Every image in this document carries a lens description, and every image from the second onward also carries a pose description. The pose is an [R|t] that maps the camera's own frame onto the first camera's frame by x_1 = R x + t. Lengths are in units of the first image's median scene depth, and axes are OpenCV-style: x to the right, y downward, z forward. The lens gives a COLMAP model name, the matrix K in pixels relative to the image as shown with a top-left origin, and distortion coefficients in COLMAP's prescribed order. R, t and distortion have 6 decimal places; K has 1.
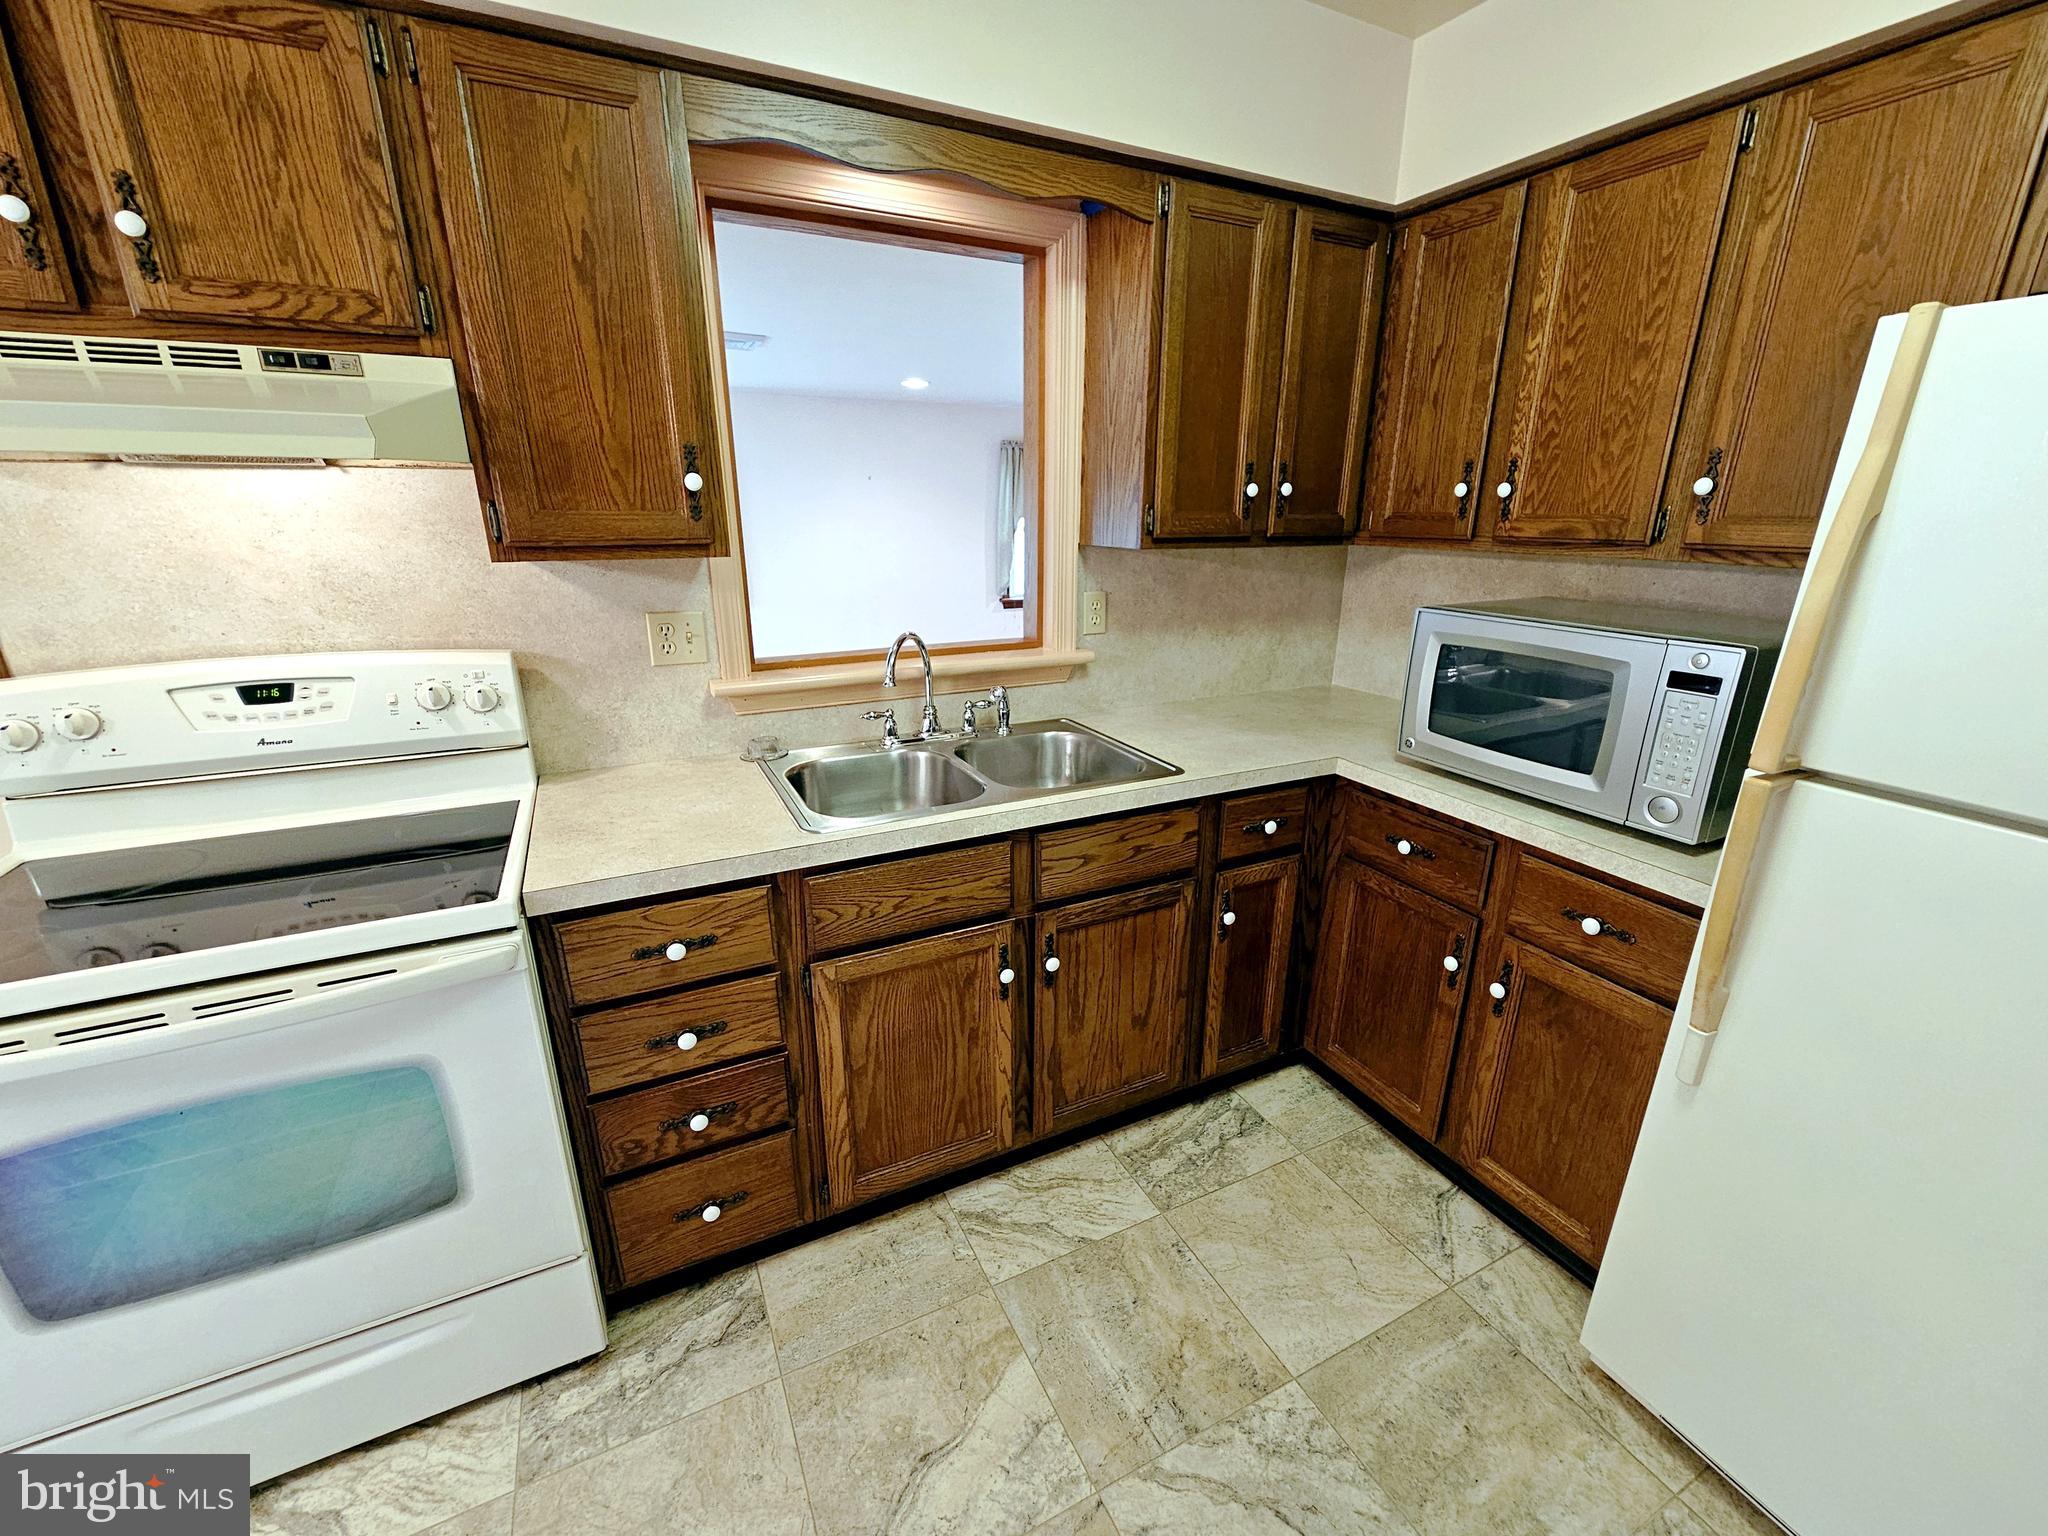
lens RADIAL K [[844.5, 0, 1038.0], [0, 844.5, 777.2], [0, 0, 1]] dist [0.001119, -0.001326]
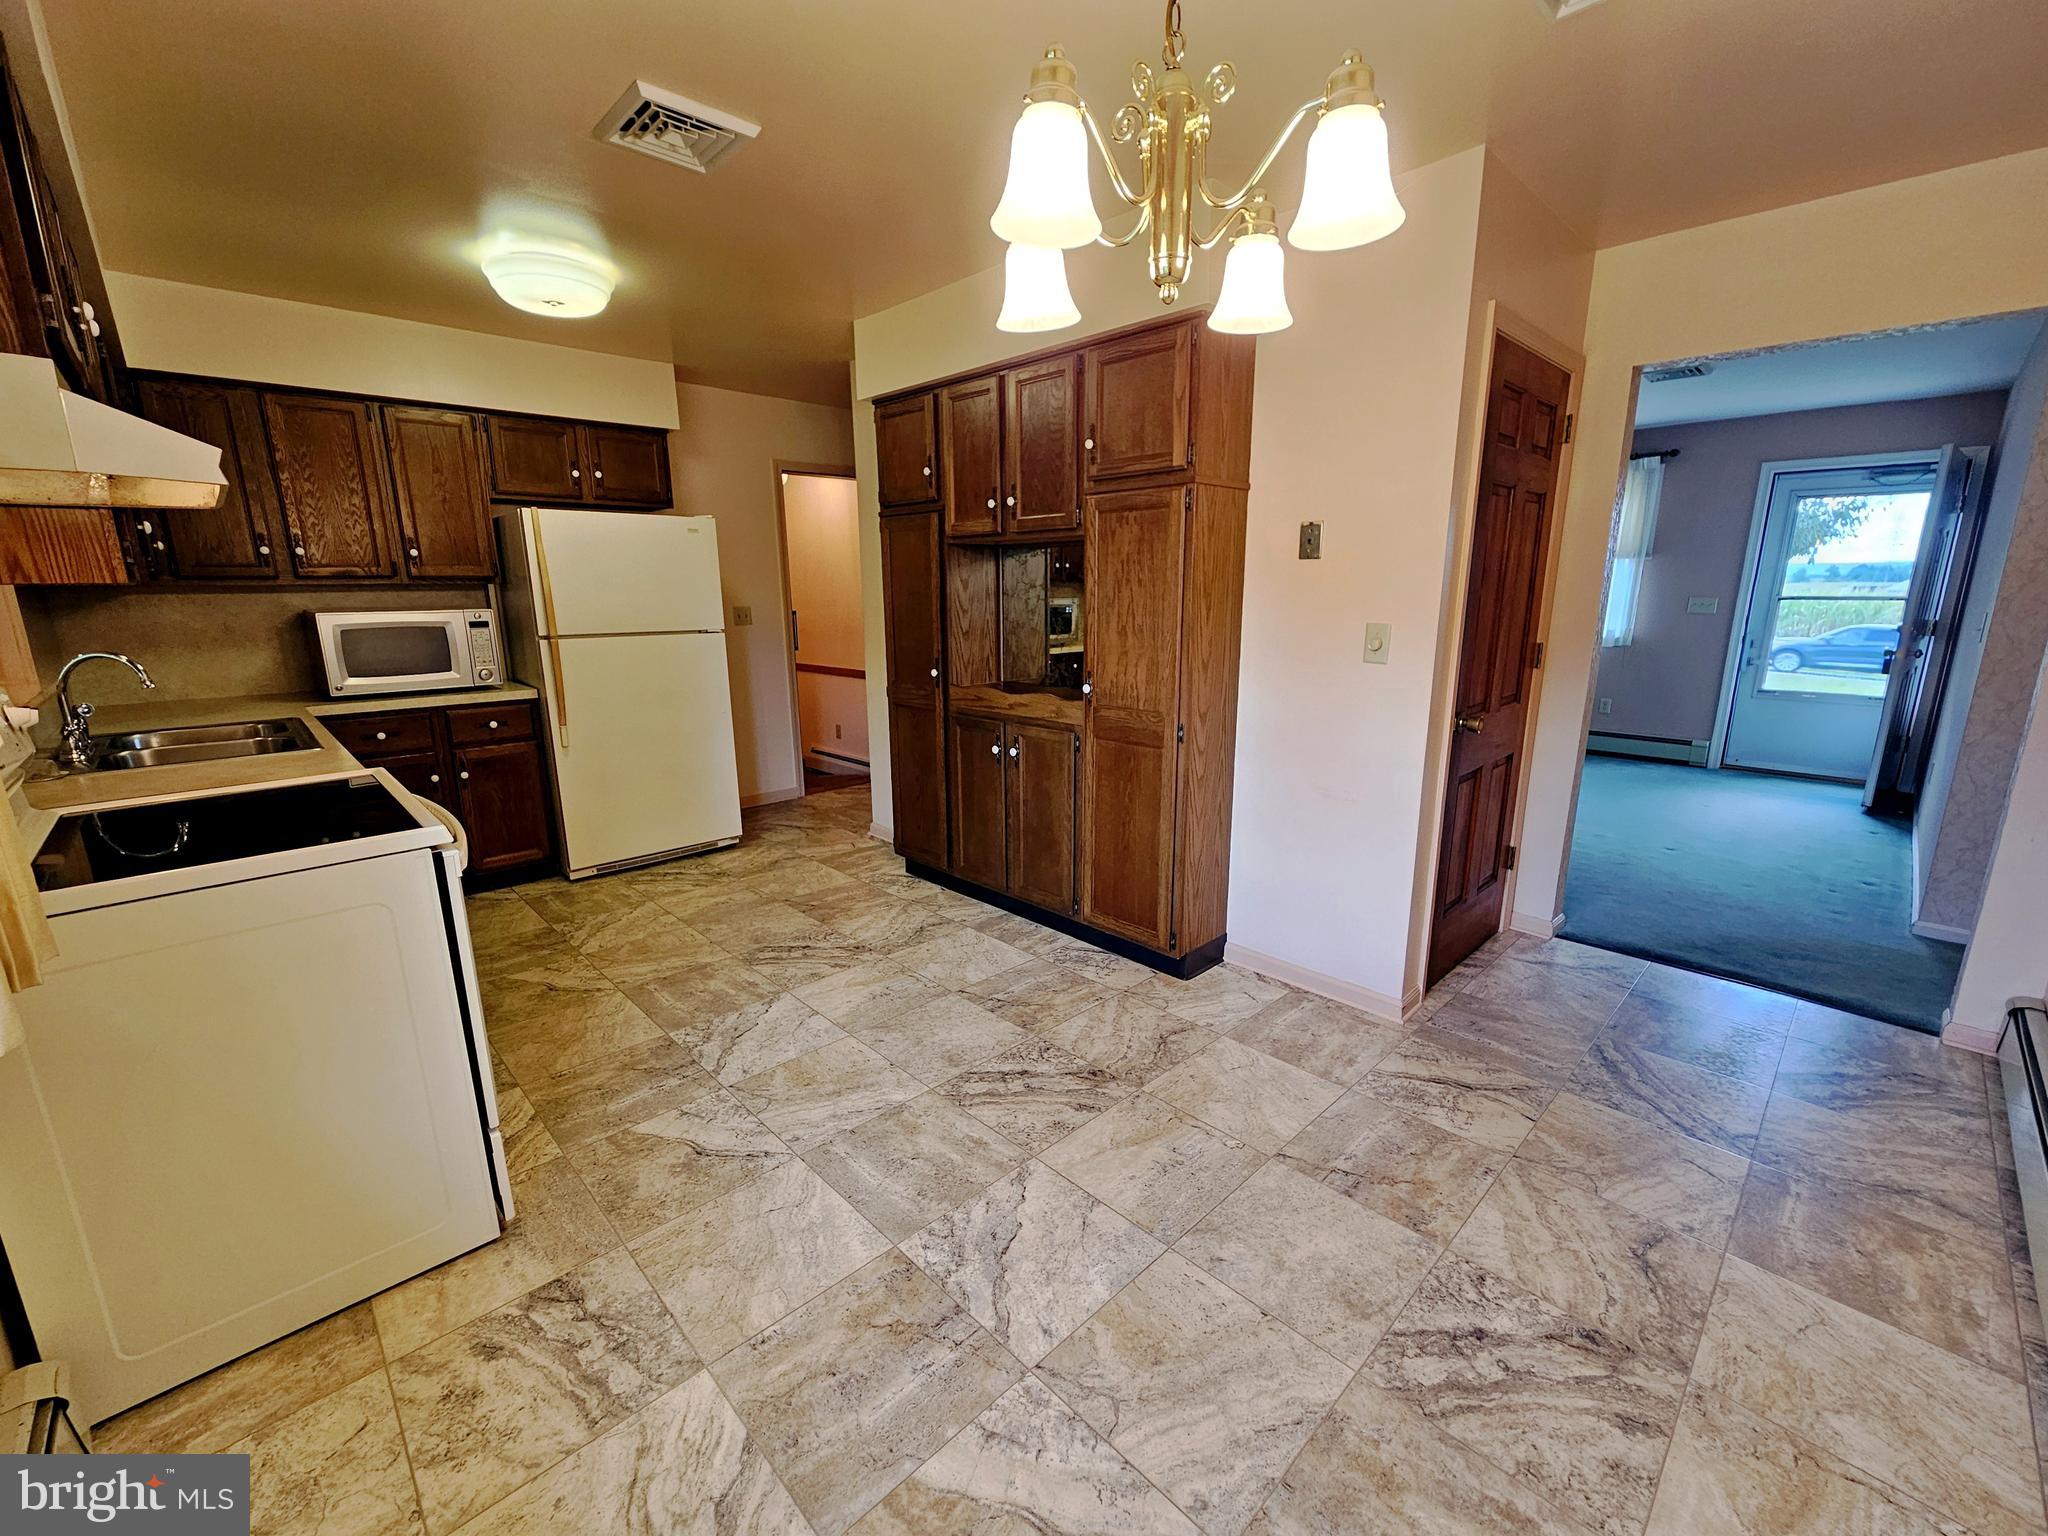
lens RADIAL K [[844.5, 0, 1032.5], [0, 844.5, 777.5], [0, 0, 1]] dist [0.001119, -0.001326]
pose [[-0.299559, -0.217030, 0.929065, -1.995273], [0.300050, 0.902944, 0.307673, 0.025241], [-0.905668, 0.370932, -0.205365, 0.114849]]
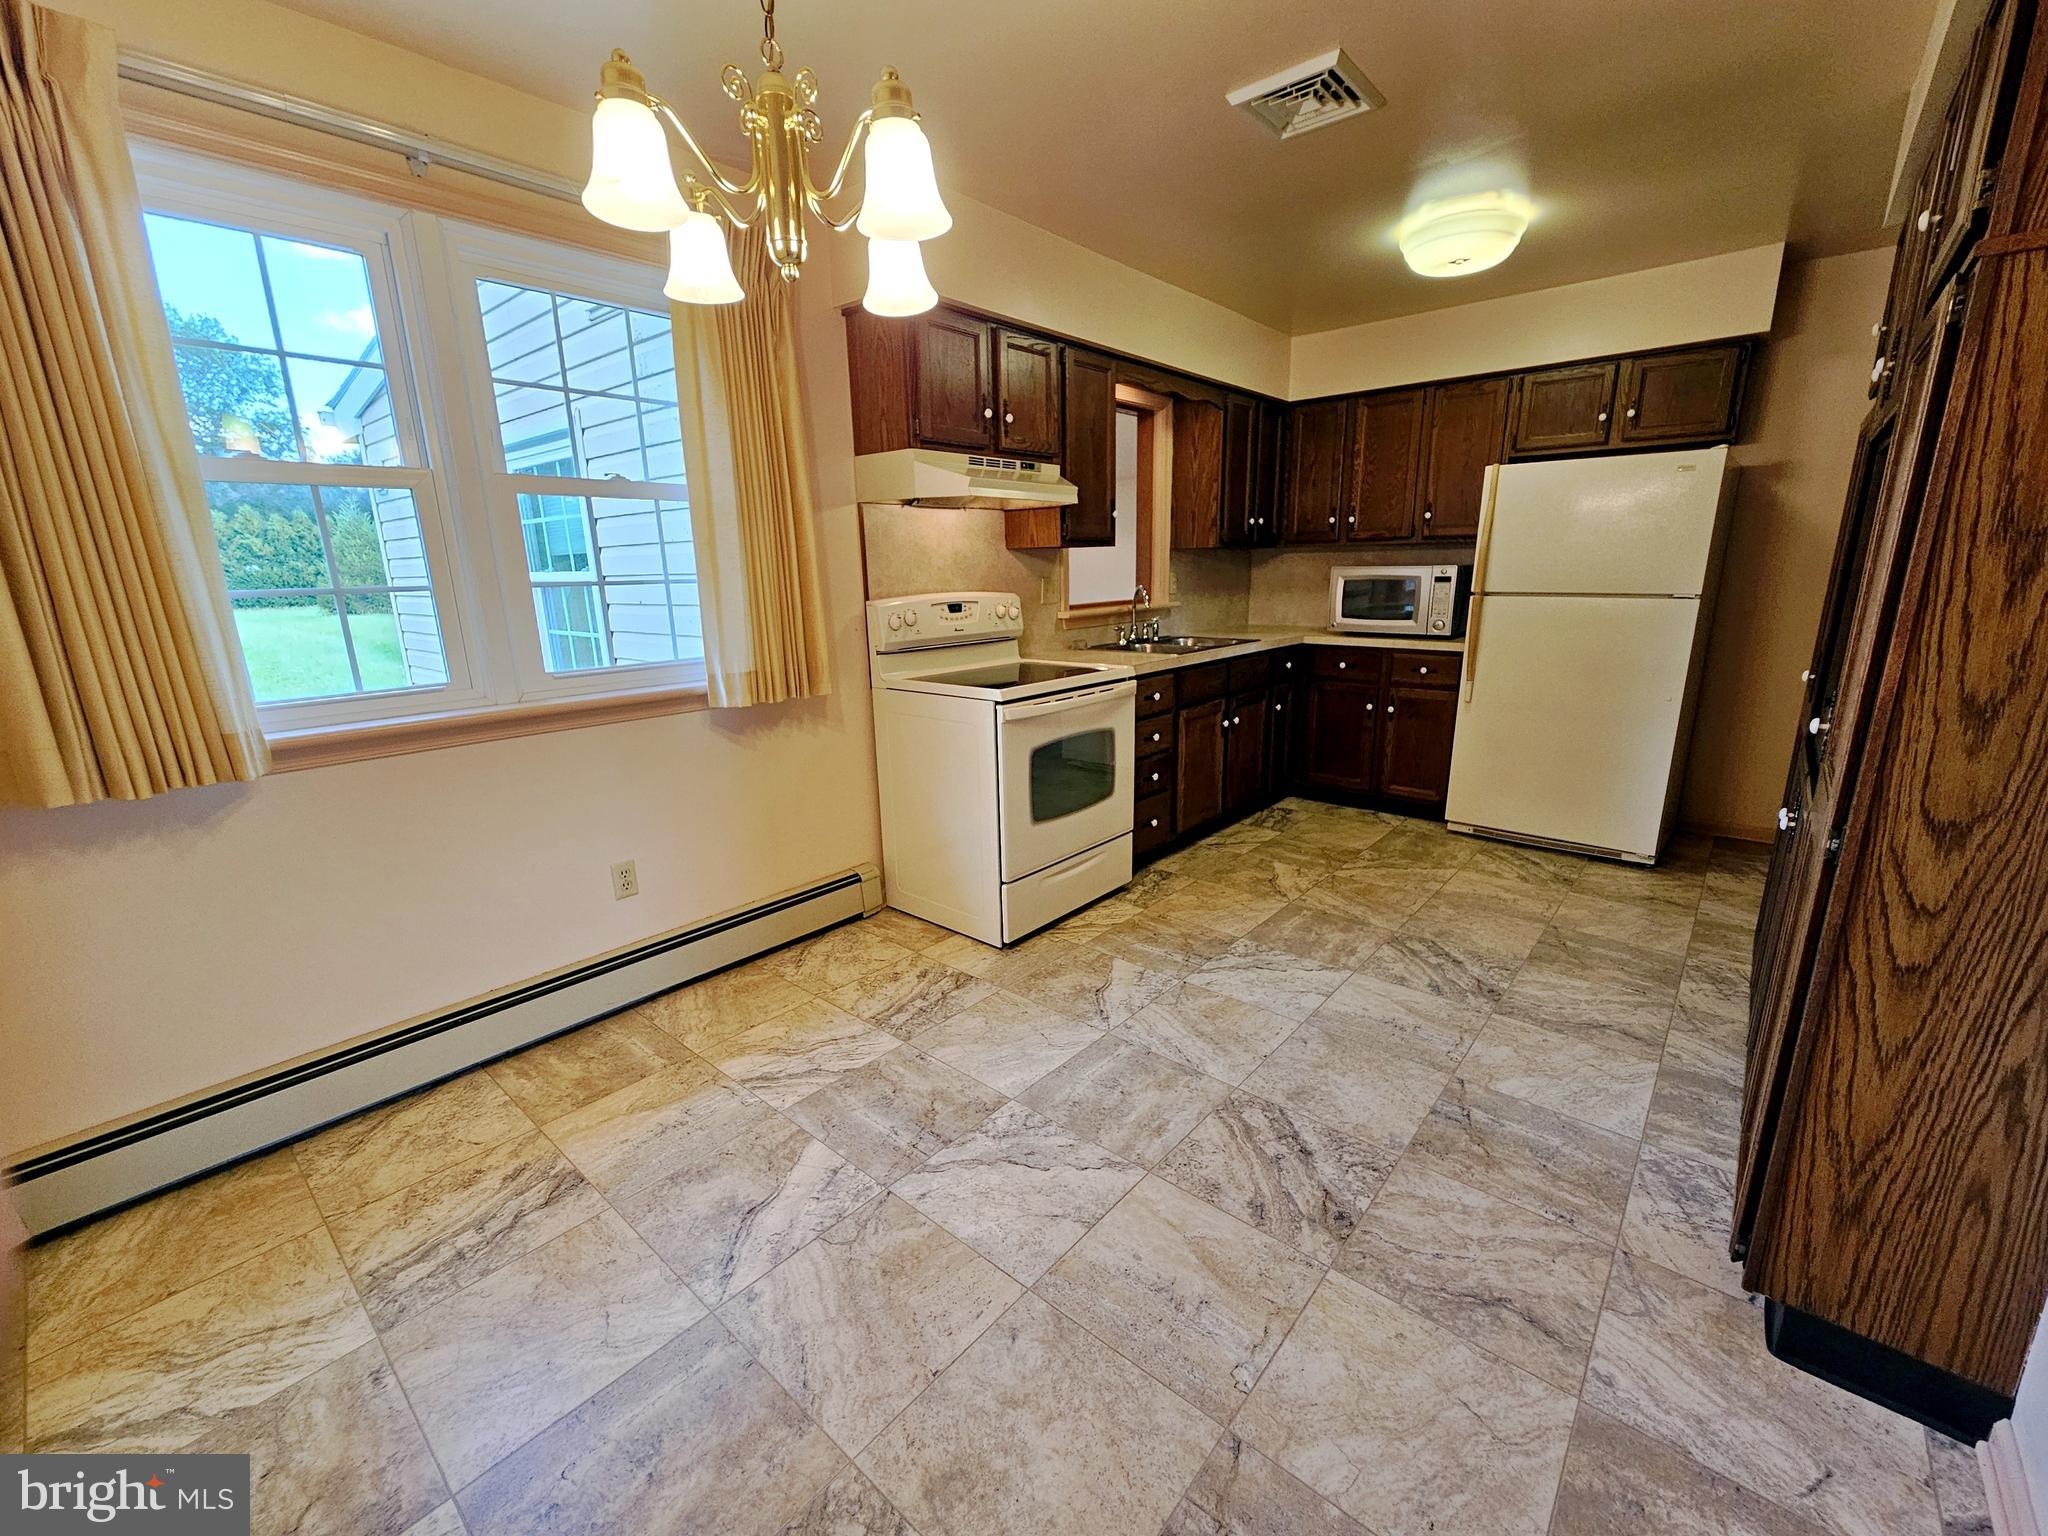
lens RADIAL K [[844.5, 0, 1033.2], [0, 844.5, 779.7], [0, 0, 1]] dist [0.001119, -0.001326]
pose [[0.922995, -0.116790, 0.366660, -1.450669], [0.141195, 0.989159, -0.040360, 0.422712], [-0.357972, 0.089022, 0.929479, -0.993005]]
